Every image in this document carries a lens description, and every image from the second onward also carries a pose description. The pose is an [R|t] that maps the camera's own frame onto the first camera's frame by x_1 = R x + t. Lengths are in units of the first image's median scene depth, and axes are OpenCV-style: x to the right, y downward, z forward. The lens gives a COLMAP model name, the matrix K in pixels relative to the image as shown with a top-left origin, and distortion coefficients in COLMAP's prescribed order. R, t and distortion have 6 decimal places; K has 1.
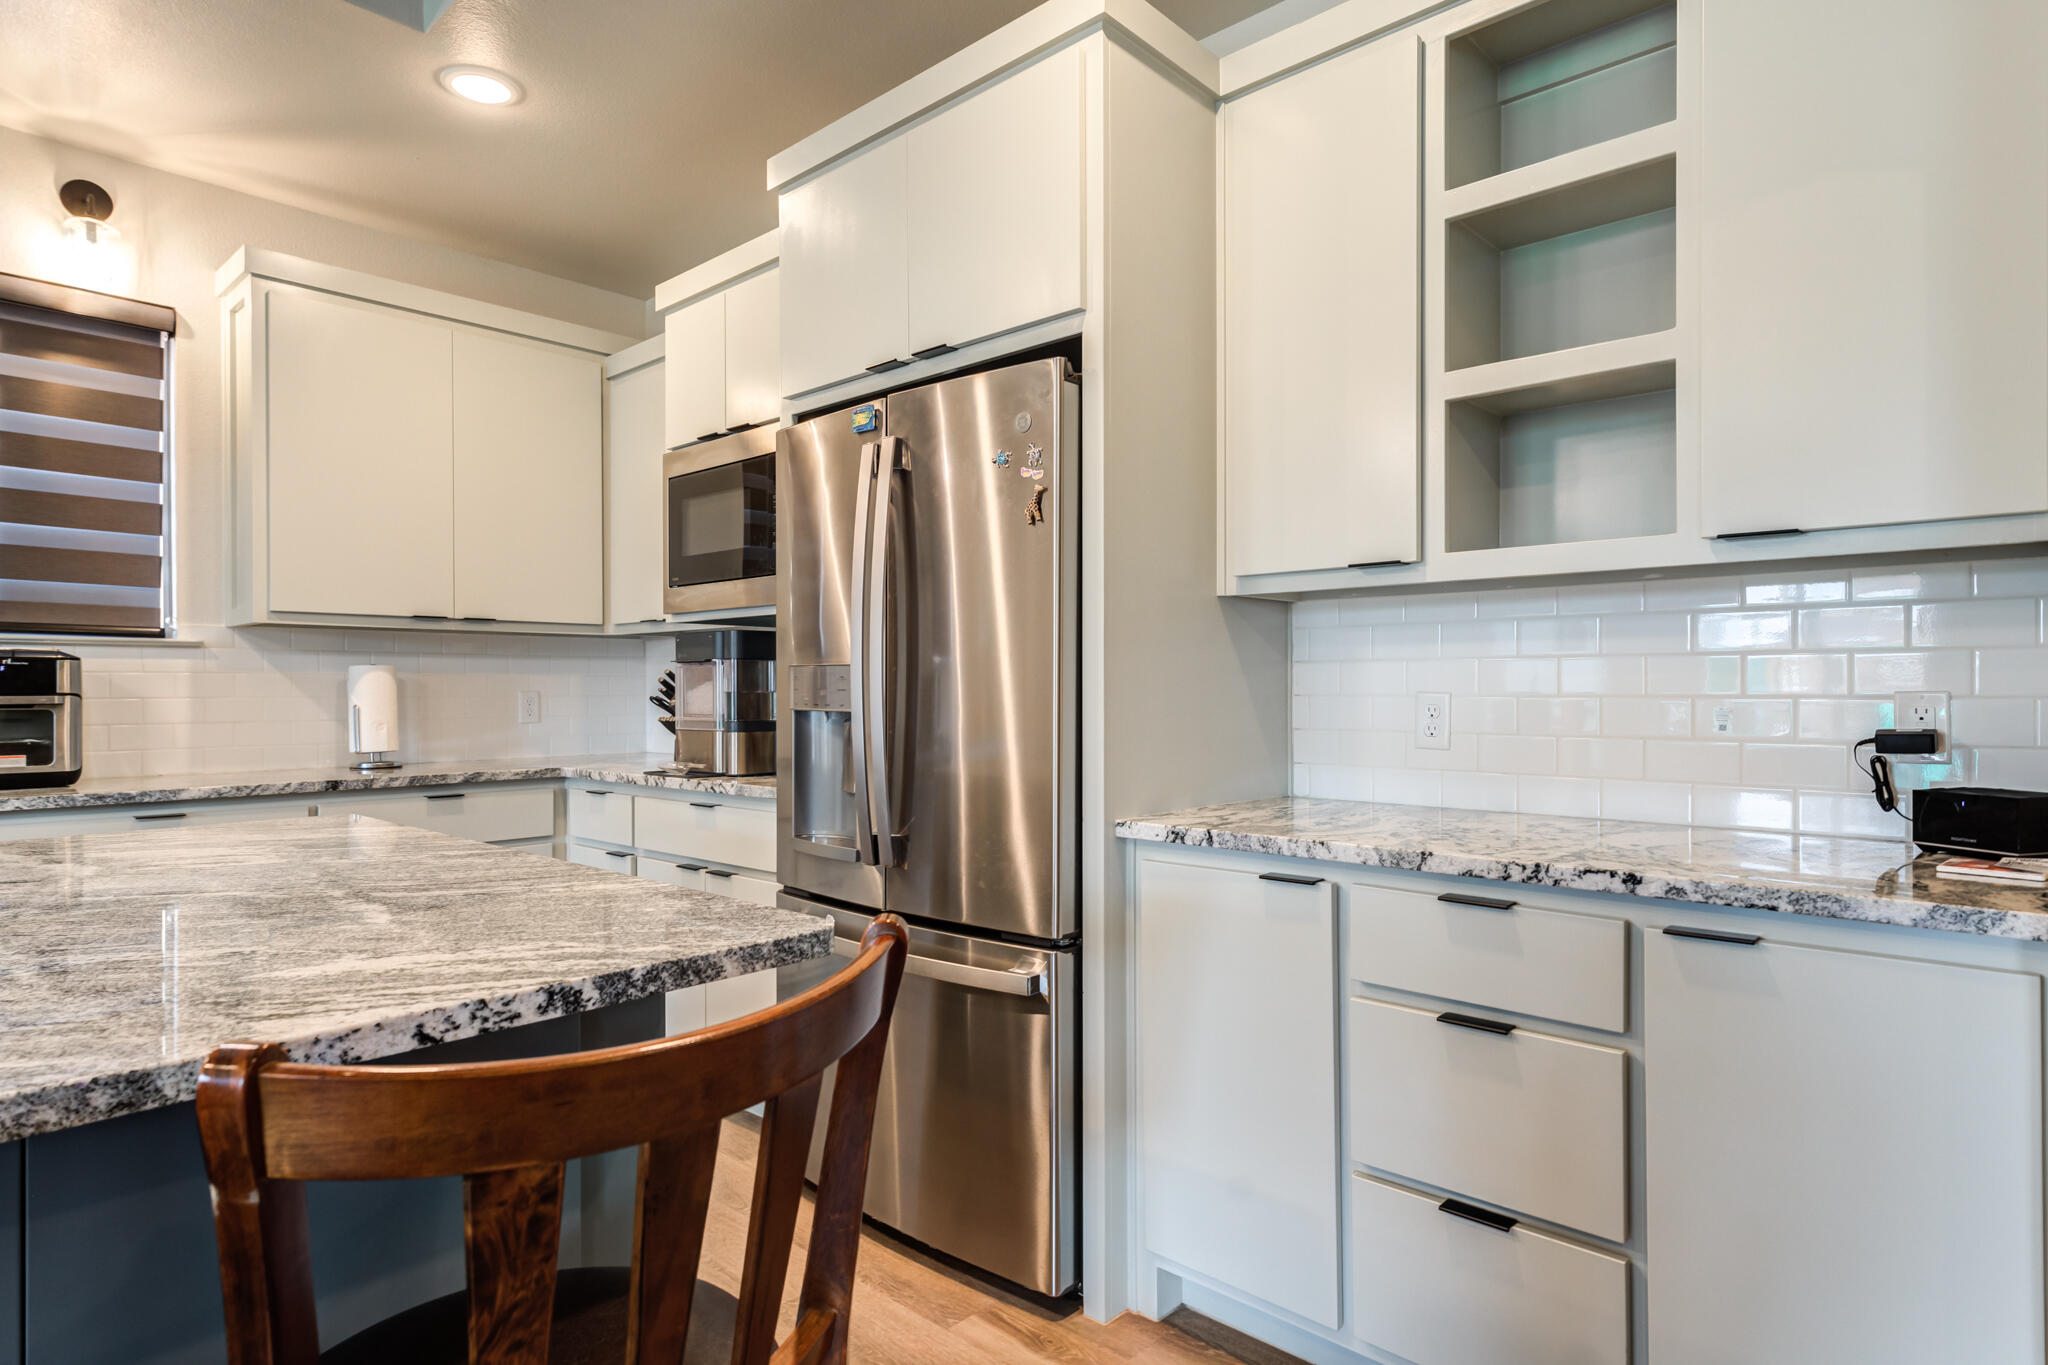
lens RADIAL K [[1096.5, 0, 1024.0], [0, 1096.5, 682.5], [0, 0, 1]] dist [0.000162, 0.000290]
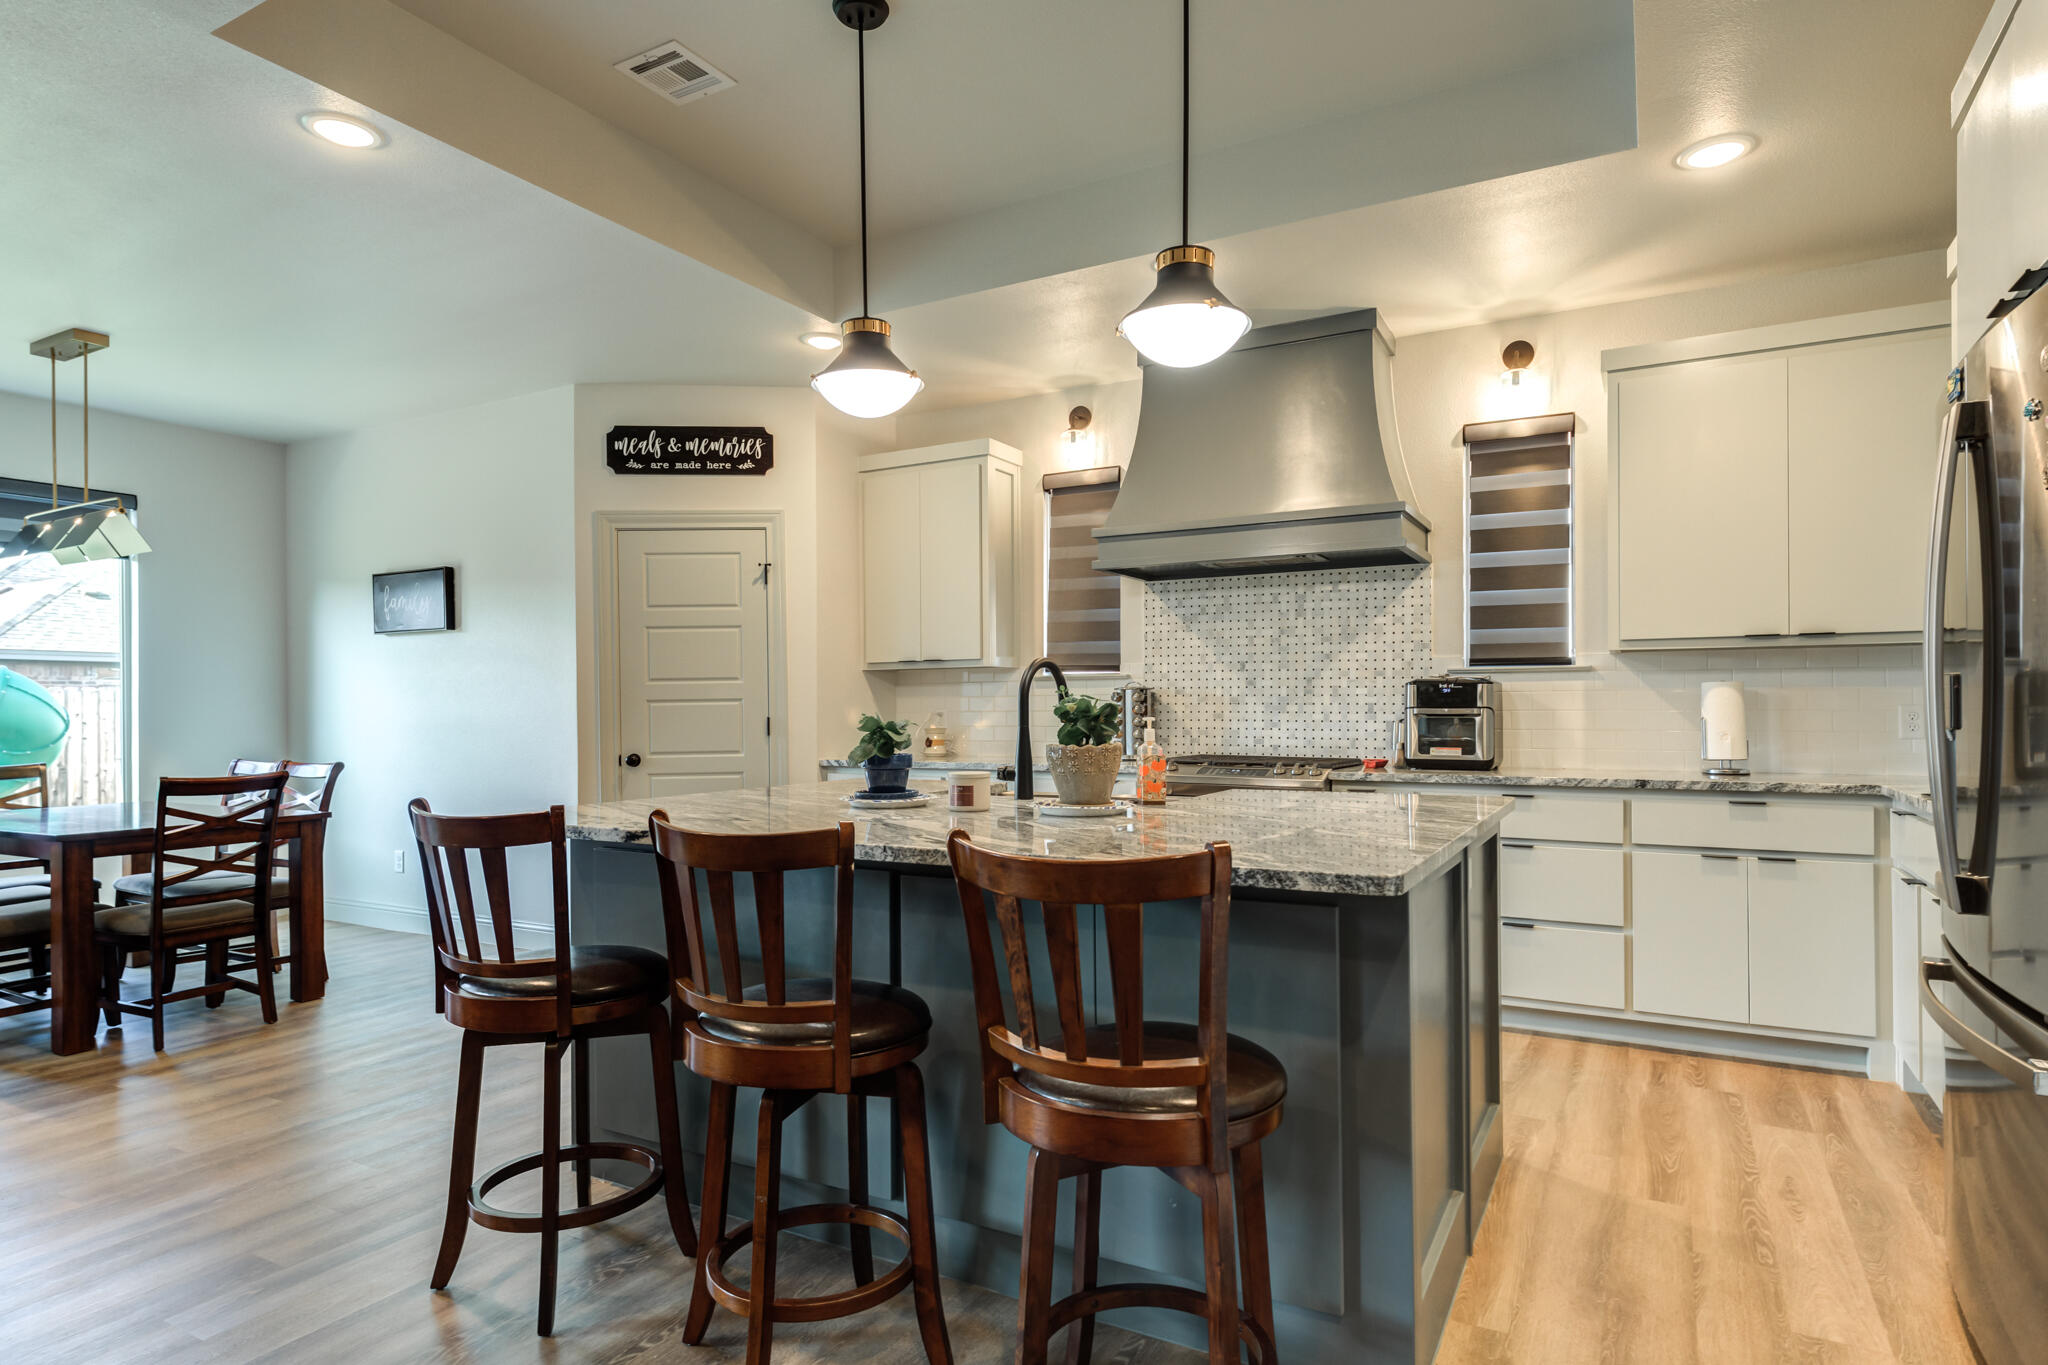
lens RADIAL K [[1005.1, 0, 1024.0], [0, 1005.1, 682.5], [0, 0, 1]] dist [-0.004562, -0.000377]
pose [[0.273655, -0.021665, -0.961584, 0.198364], [0.009562, 0.999758, -0.019804, -0.001466], [0.961780, -0.003775, 0.273796, 0.040160]]
